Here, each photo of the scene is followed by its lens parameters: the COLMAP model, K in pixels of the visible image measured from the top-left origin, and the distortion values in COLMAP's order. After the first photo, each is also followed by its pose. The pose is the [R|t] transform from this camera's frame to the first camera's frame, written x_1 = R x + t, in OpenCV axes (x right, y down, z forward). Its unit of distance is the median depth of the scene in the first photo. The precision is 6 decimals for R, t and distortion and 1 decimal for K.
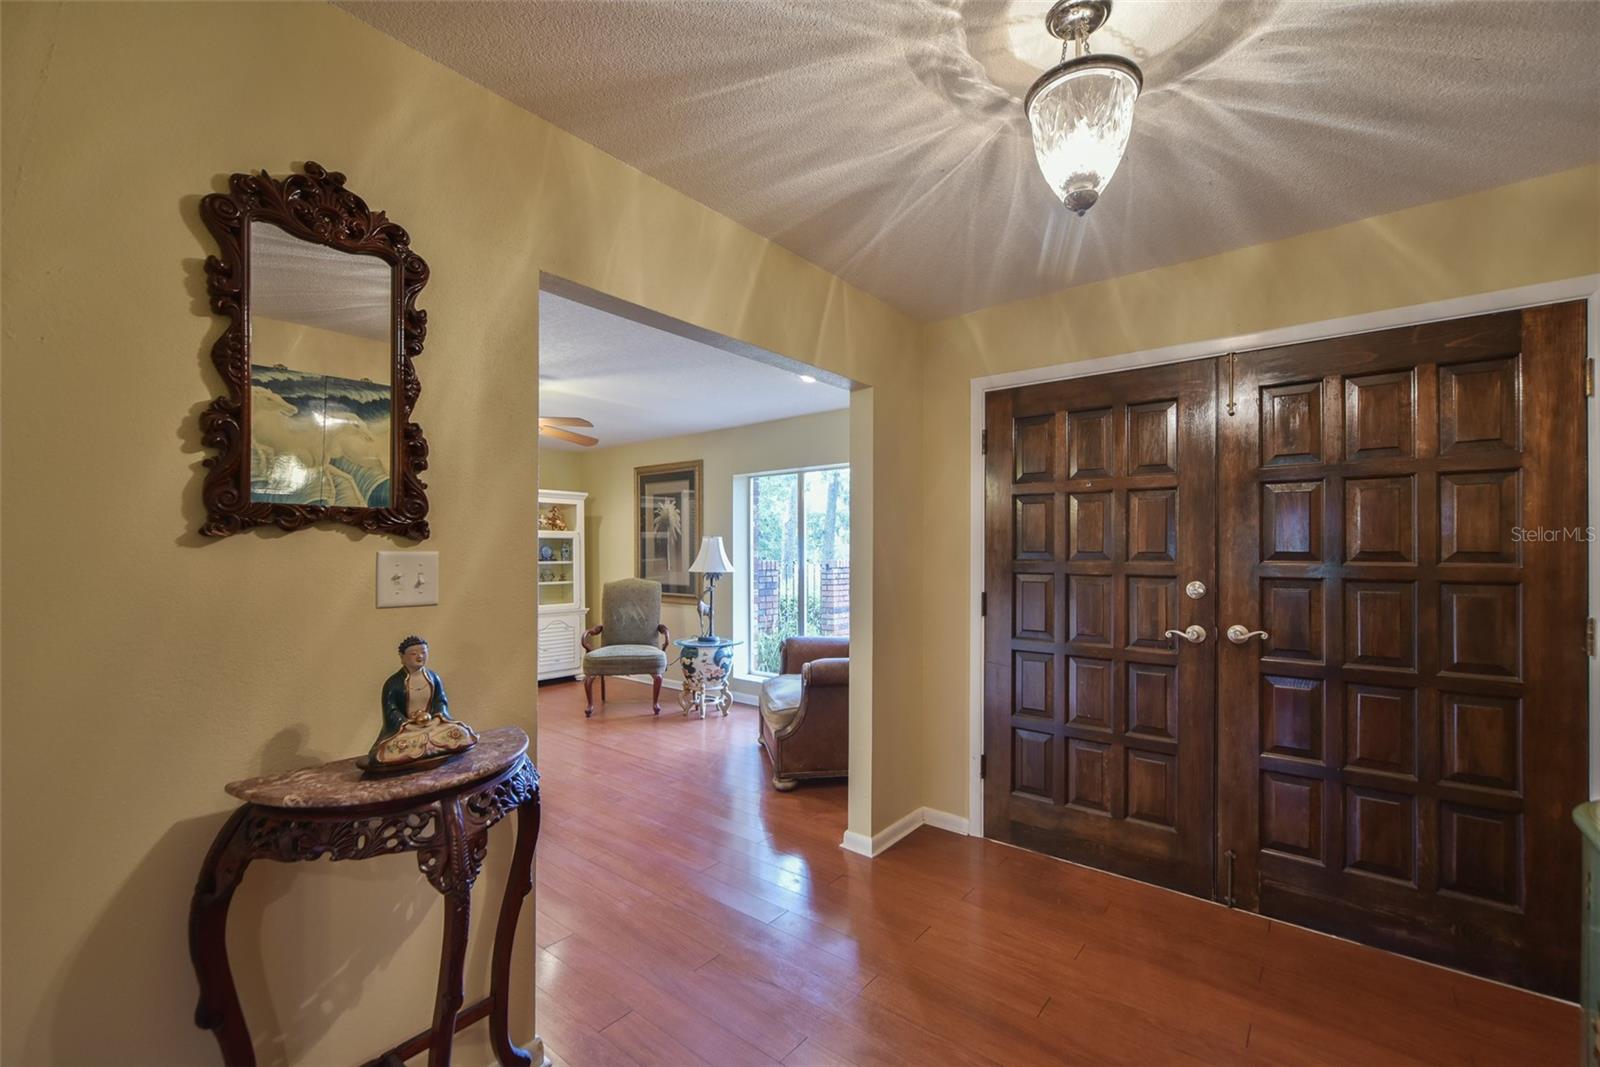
lens RADIAL K [[662.0, 0, 810.2], [0, 662.0, 547.9], [0, 0, 1]] dist [-0.003574, 0.000083]
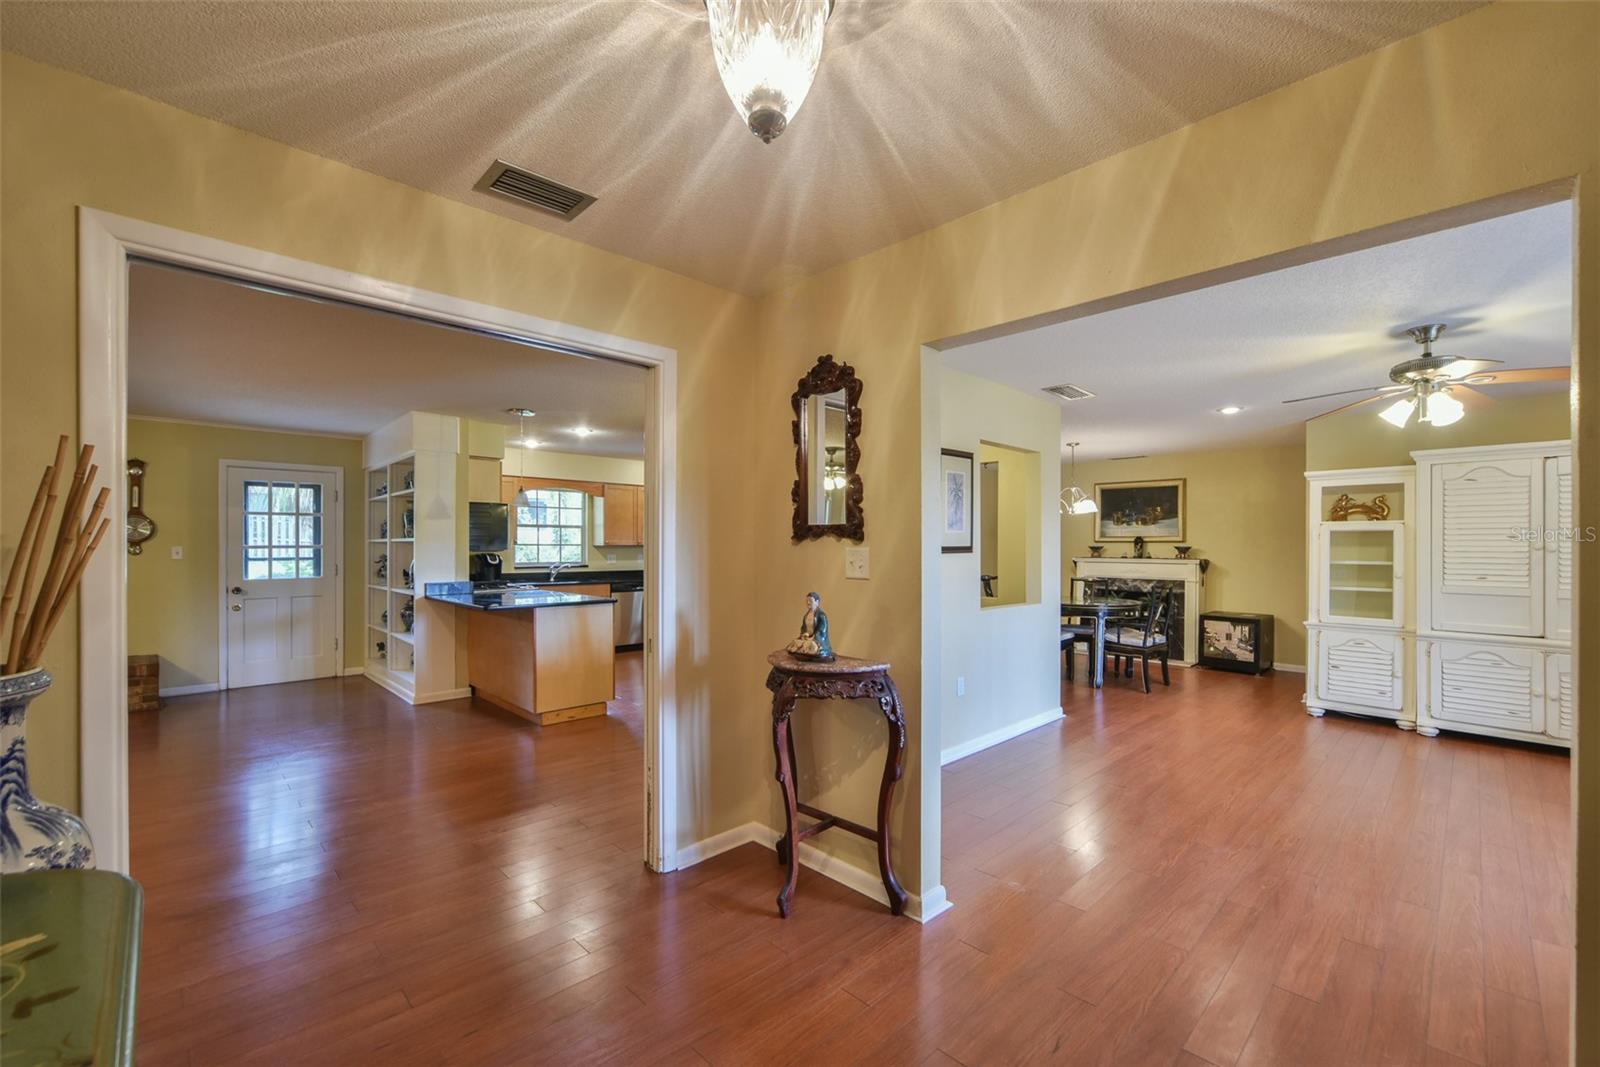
lens RADIAL K [[662.0, 0, 810.2], [0, 662.0, 547.9], [0, 0, 1]] dist [-0.003574, 0.000083]
pose [[-0.107859, 0.000571, -0.994166, 0.617899], [0.003458, 0.999994, 0.000200, 0.002820], [0.994160, -0.003416, -0.107860, 0.573157]]
